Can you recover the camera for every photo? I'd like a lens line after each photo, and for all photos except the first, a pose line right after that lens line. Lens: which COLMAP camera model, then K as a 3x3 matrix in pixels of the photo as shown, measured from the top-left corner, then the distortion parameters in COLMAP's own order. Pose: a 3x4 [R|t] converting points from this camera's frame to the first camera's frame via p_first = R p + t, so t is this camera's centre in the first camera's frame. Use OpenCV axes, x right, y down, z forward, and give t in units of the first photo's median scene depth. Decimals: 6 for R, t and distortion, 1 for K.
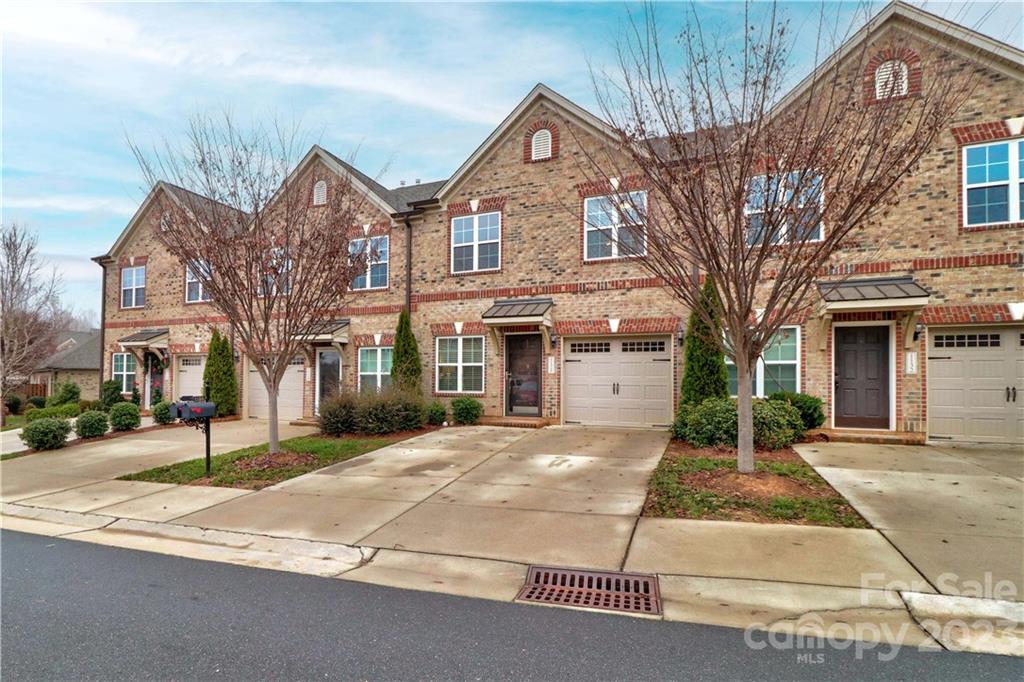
lens RADIAL K [[487.5, 0, 509.4], [0, 487.5, 331.4], [0, 0, 1]] dist [0.000900, 0.000097]
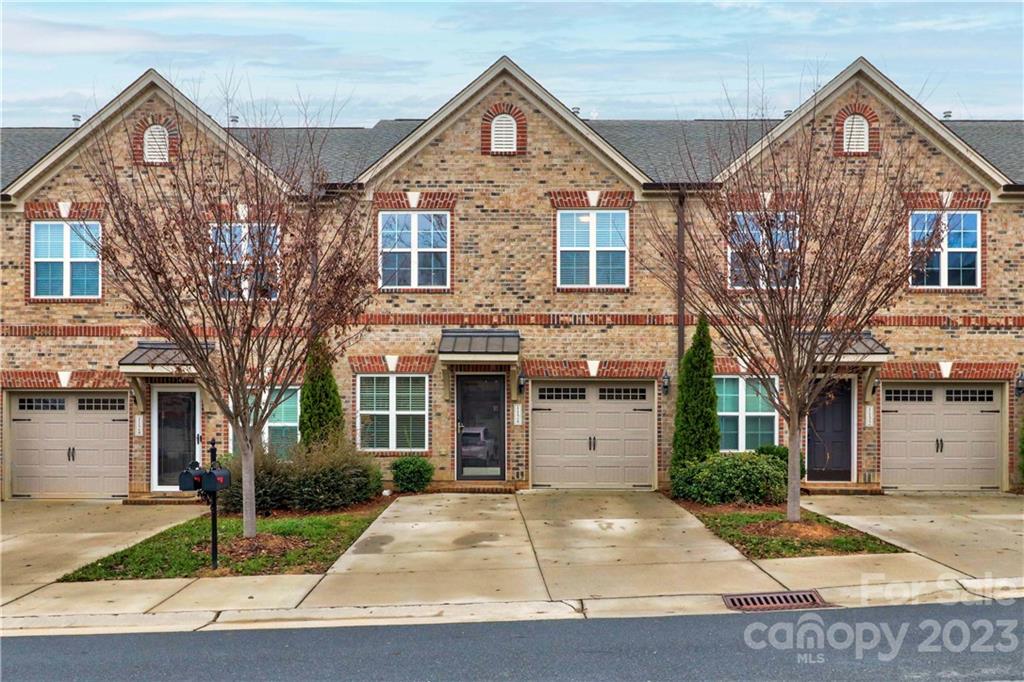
lens RADIAL K [[847.1, 0, 513.6], [0, 847.1, 320.0], [0, 0, 1]] dist [0.001932, 0.001713]
pose [[0.910881, 0.048690, 0.409788, -0.482458], [-0.040525, 0.998769, -0.028592, -0.044964], [-0.410675, 0.009437, 0.911733, -0.261478]]
